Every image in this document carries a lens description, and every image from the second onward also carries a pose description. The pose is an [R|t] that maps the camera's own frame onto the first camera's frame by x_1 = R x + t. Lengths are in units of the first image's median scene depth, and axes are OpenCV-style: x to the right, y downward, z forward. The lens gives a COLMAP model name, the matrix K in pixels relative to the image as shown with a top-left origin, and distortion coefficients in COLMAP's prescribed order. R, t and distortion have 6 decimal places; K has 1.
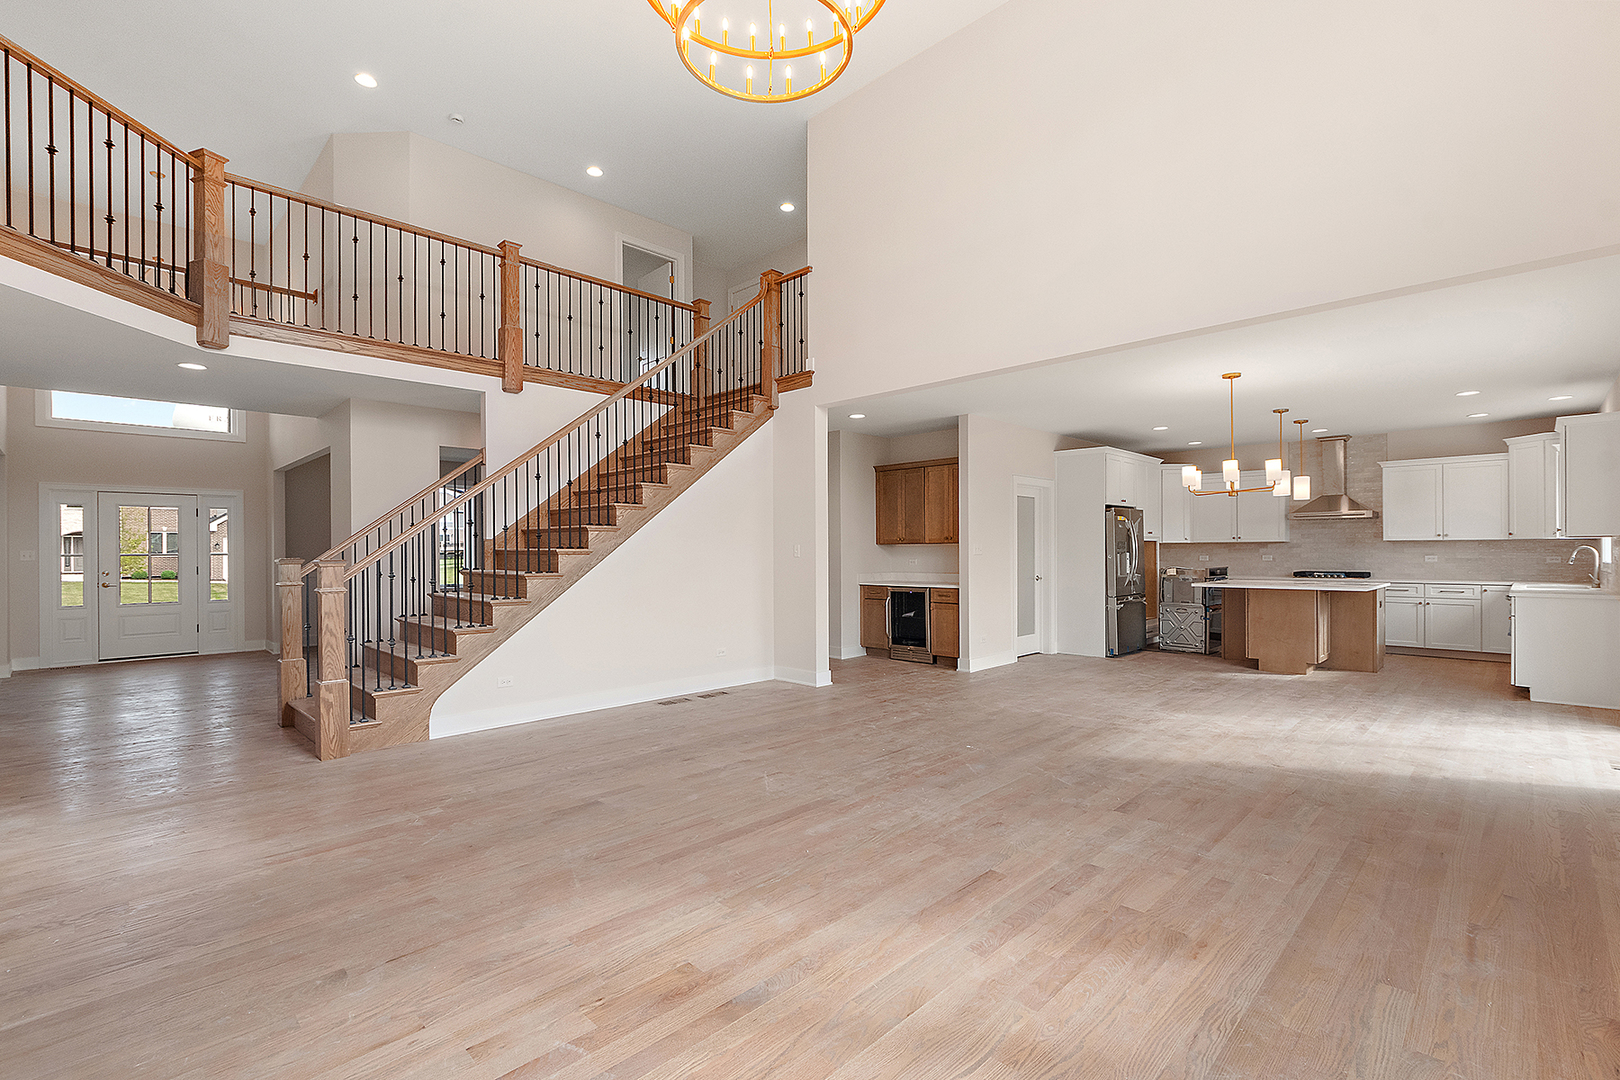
lens RADIAL K [[723.7, 0, 811.4], [0, 723.7, 546.4], [0, 0, 1]] dist [0.000810, 0.001773]
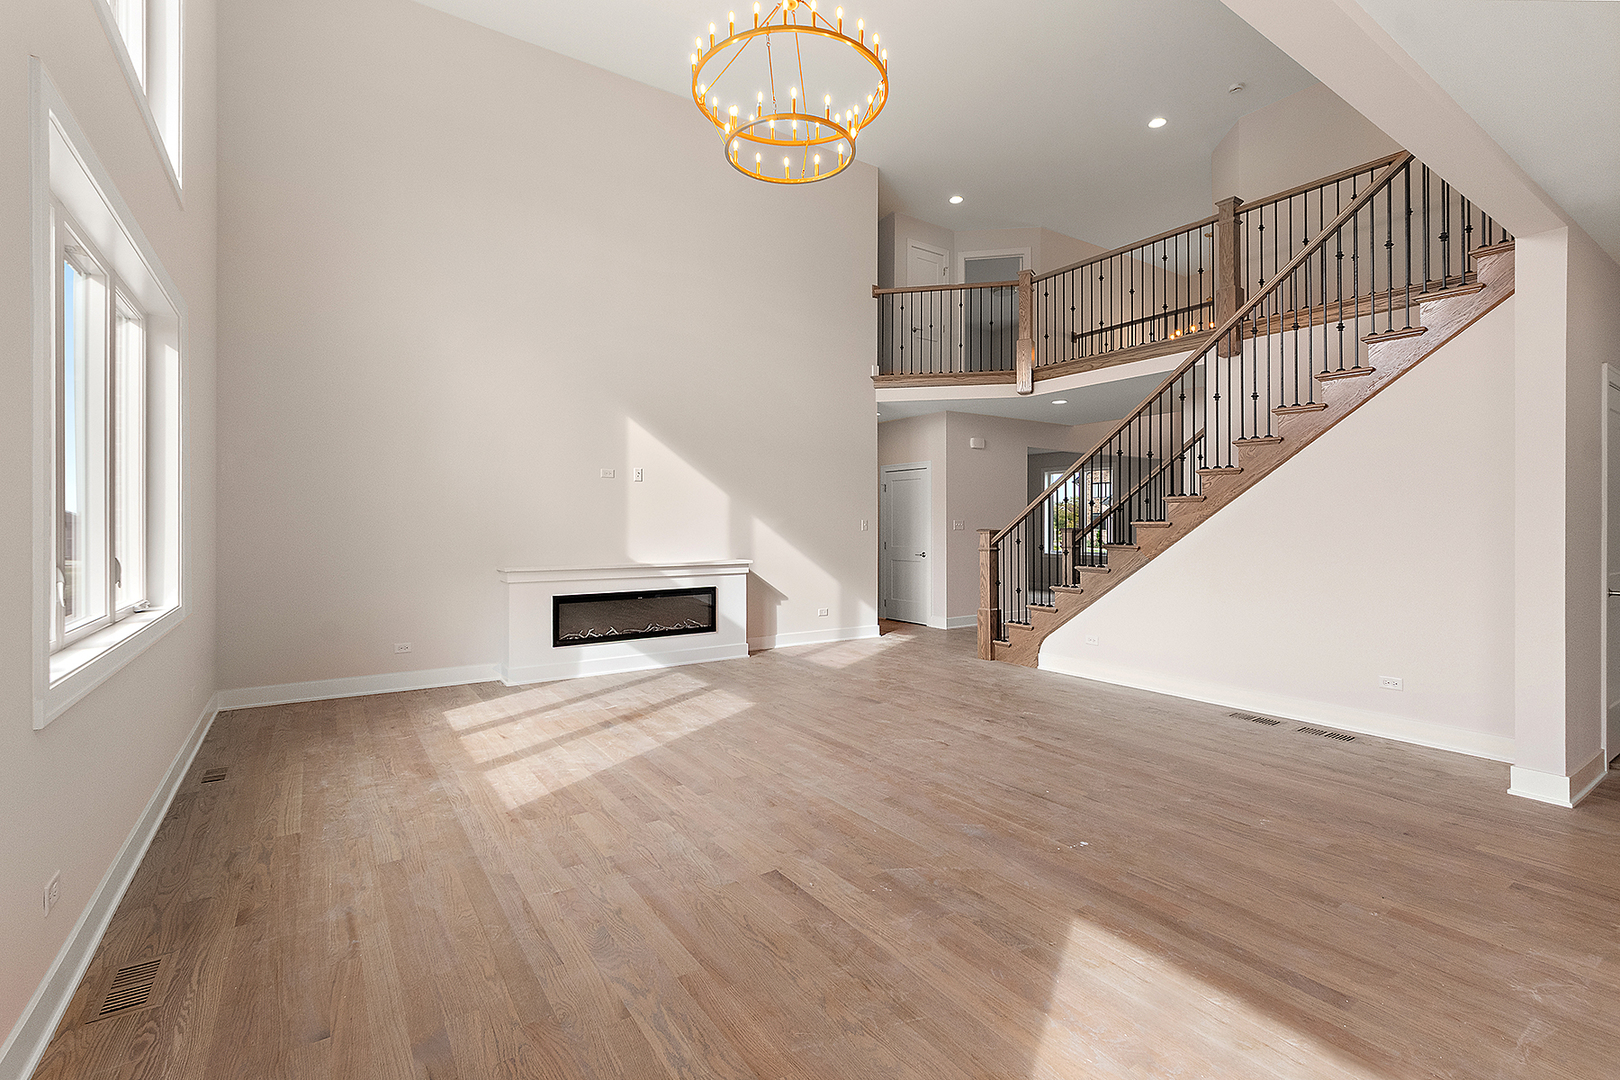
lens RADIAL K [[723.7, 0, 811.6], [0, 723.7, 528.0], [0, 0, 1]] dist [0.000810, 0.001773]
pose [[-0.184441, 0.008818, -0.982804, 1.104703], [0.004962, 0.999955, 0.008040, 0.001675], [0.982831, -0.003393, -0.184477, 1.130957]]
